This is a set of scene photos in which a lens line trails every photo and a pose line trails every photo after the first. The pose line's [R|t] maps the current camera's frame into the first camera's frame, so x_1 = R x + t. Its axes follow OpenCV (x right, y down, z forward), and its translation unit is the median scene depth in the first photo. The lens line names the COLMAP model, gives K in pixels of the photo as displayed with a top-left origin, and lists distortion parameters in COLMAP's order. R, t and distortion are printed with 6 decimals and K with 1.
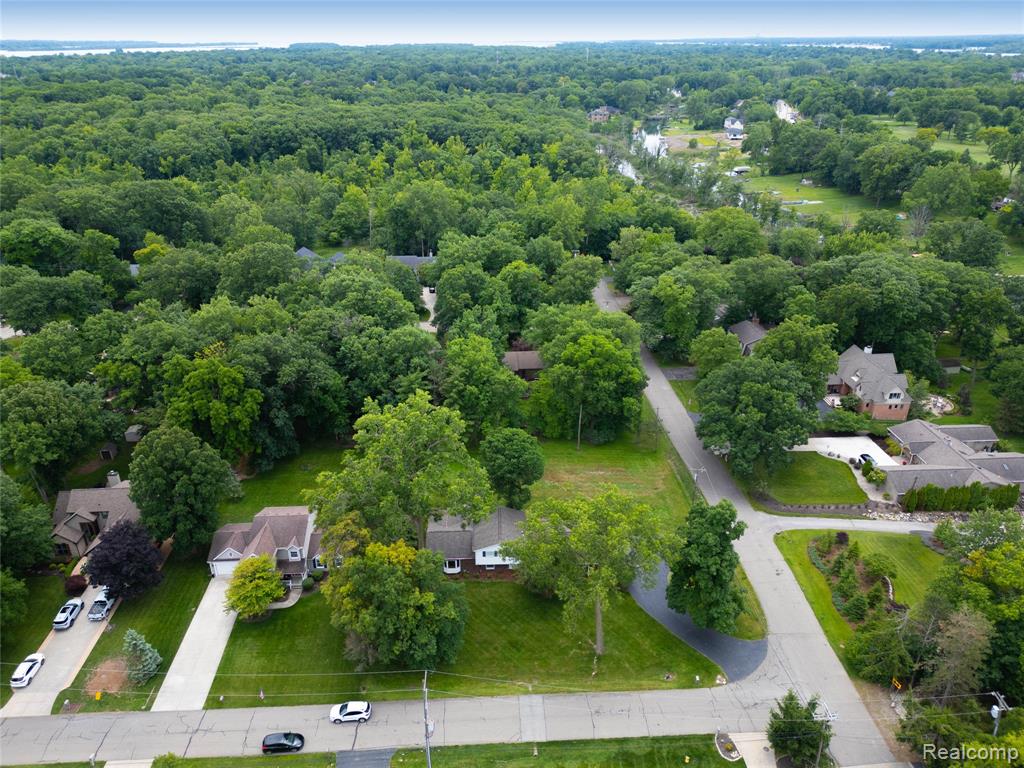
lens RADIAL K [[717.0, 0, 507.9], [0, 717.0, 380.5], [0, 0, 1]] dist [0.072878, -0.067396]
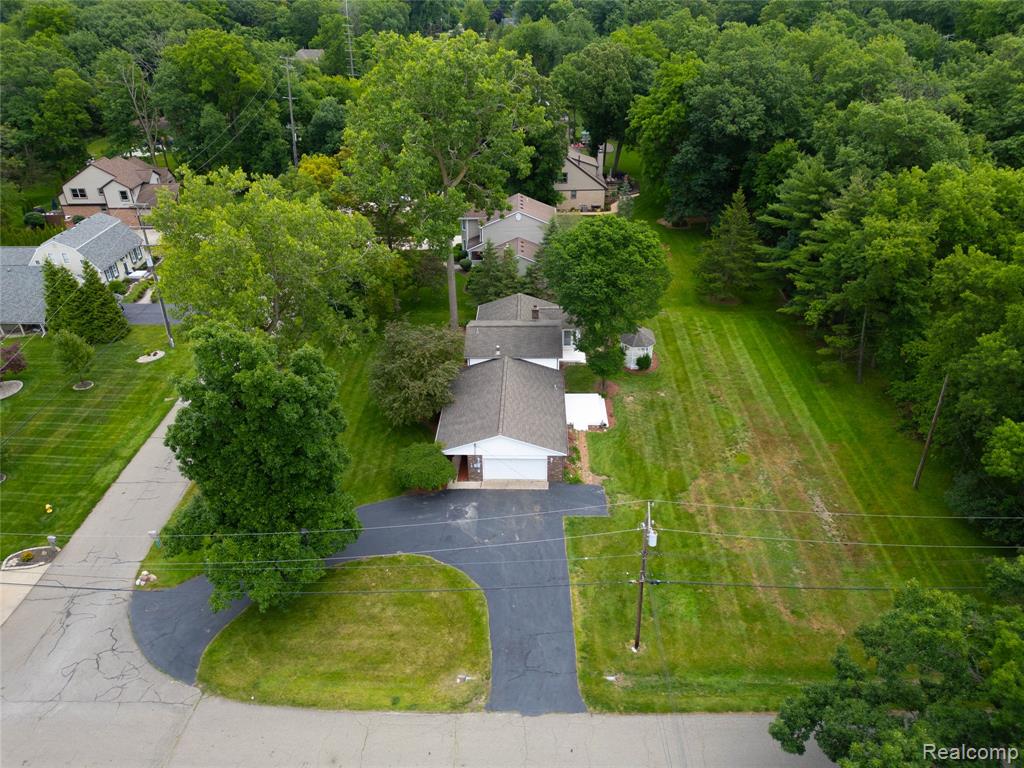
lens RADIAL K [[717.0, 0, 509.7], [0, 717.0, 382.7], [0, 0, 1]] dist [0.072878, -0.067396]
pose [[-0.059953, 0.504432, -0.861368, 0.478565], [-0.414831, 0.772284, 0.481136, -0.055323], [0.907921, 0.386168, 0.162953, 0.783190]]
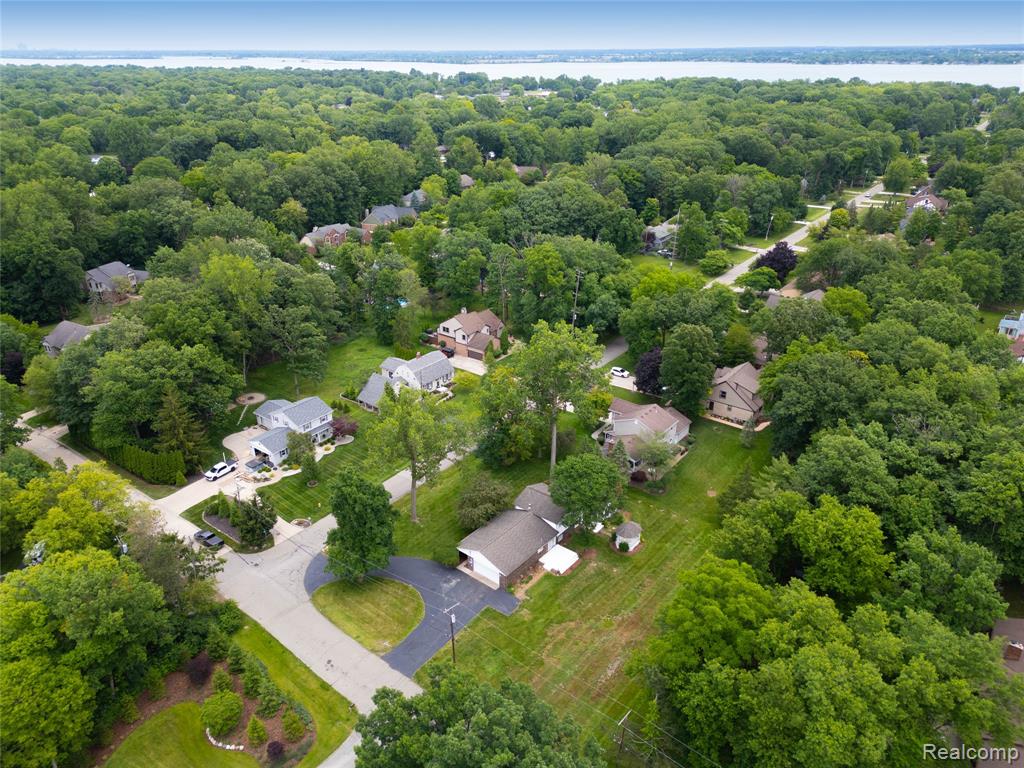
lens RADIAL K [[717.0, 0, 509.7], [0, 717.0, 381.5], [0, 0, 1]] dist [0.072878, -0.067396]
pose [[-0.652813, 0.323586, -0.684929, 0.611745], [-0.318280, 0.703326, 0.635634, -0.508056], [0.687411, 0.632949, -0.356149, 1.059728]]
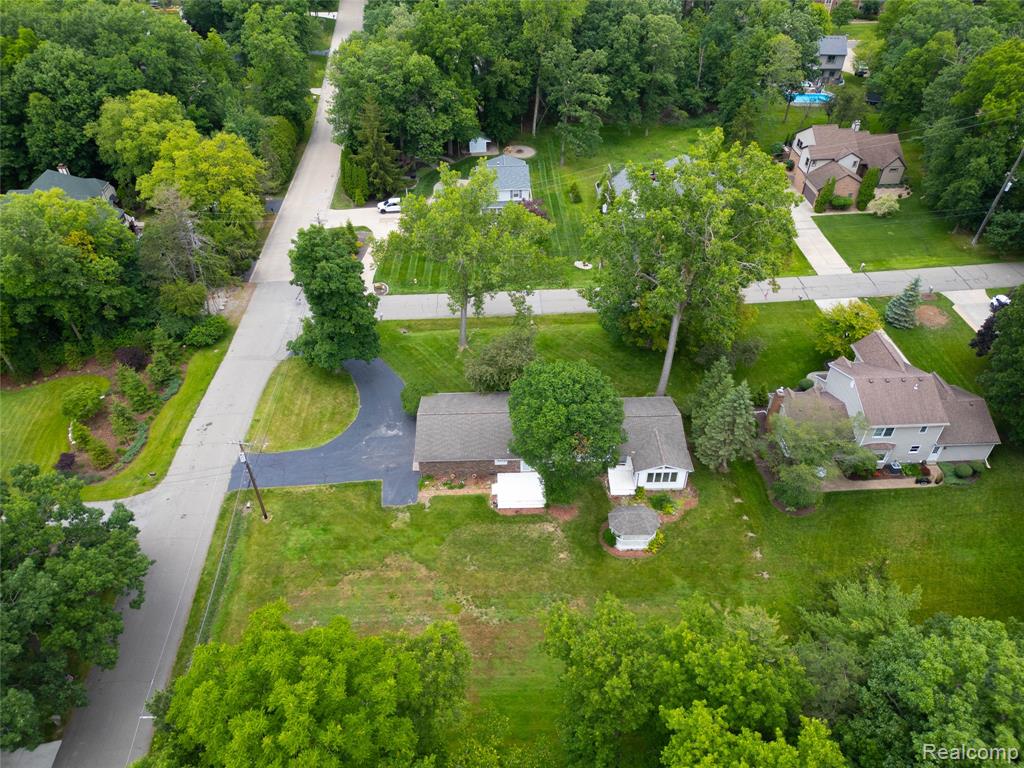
lens RADIAL K [[717.0, 0, 508.7], [0, 717.0, 384.5], [0, 0, 1]] dist [0.072878, -0.067396]
pose [[-0.999876, 0.008538, 0.013227, 0.037142], [0.015582, 0.416629, 0.908943, -0.377168], [0.002250, 0.909036, -0.416711, 1.089183]]
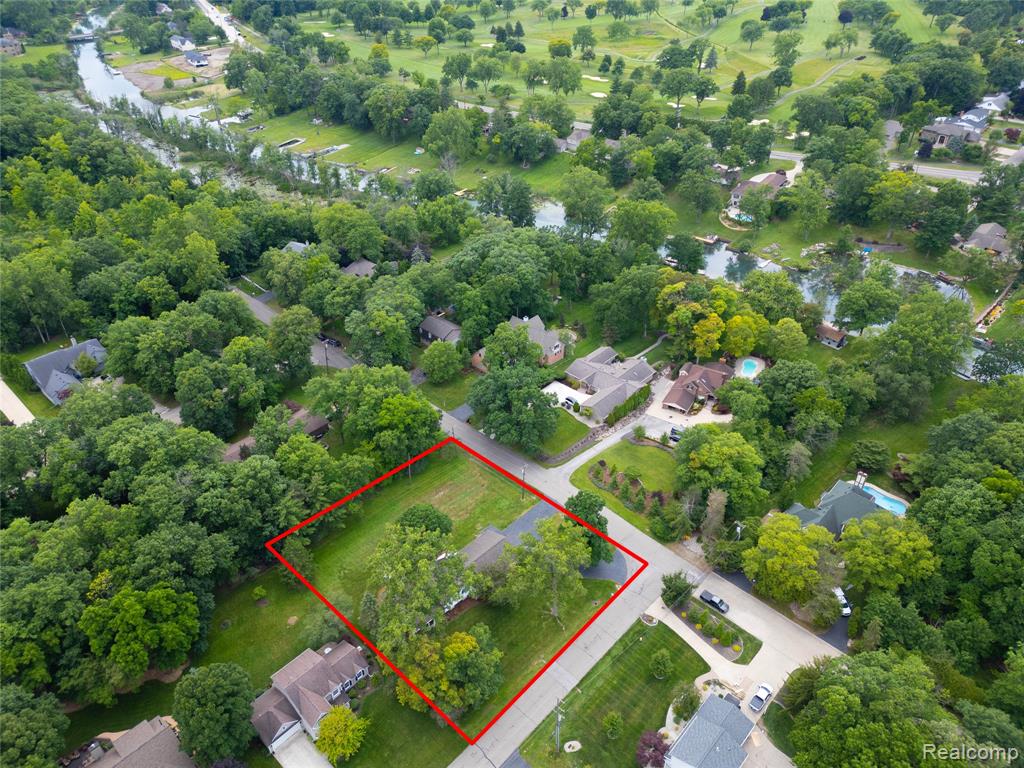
lens RADIAL K [[717.0, 0, 509.1], [0, 717.0, 383.1], [0, 0, 1]] dist [0.072878, -0.067396]
pose [[0.724238, -0.400781, 0.561118, -0.460269], [0.297307, 0.915716, 0.270318, -0.394930], [-0.622164, -0.028950, 0.782352, -0.103263]]
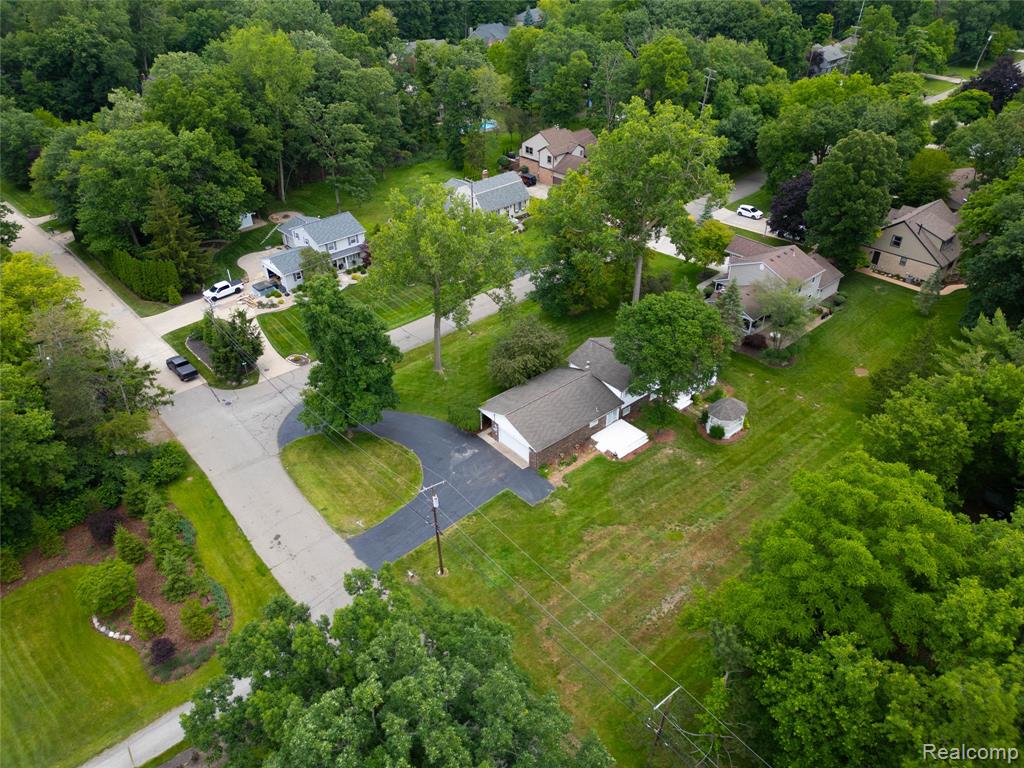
lens RADIAL K [[717.0, 0, 509.5], [0, 717.0, 383.0], [0, 0, 1]] dist [0.072878, -0.067396]
pose [[-0.781804, 0.362690, -0.507187, 0.412762], [-0.248964, 0.564188, 0.787216, -0.308905], [0.571664, 0.741720, -0.350787, 1.053264]]
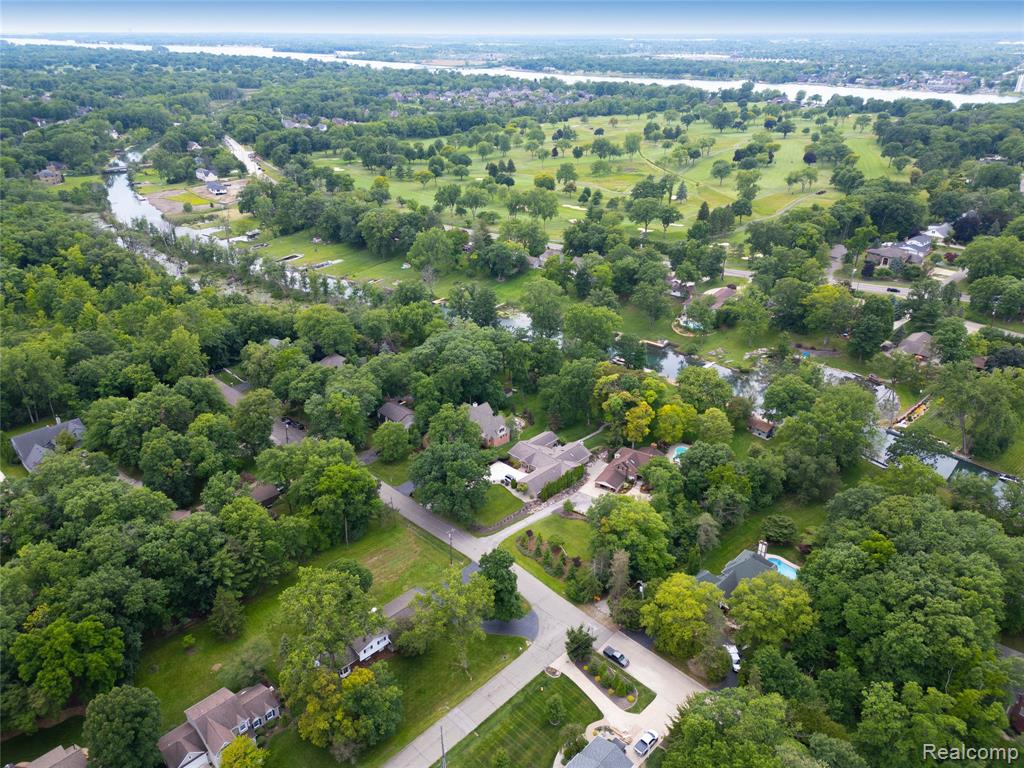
lens RADIAL K [[717.0, 0, 509.1], [0, 717.0, 382.6], [0, 0, 1]] dist [0.072878, -0.067396]
pose [[0.737998, -0.292114, 0.608300, -0.457228], [0.286402, 0.951819, 0.109609, -0.291590], [-0.611009, 0.093327, 0.786103, -0.311041]]
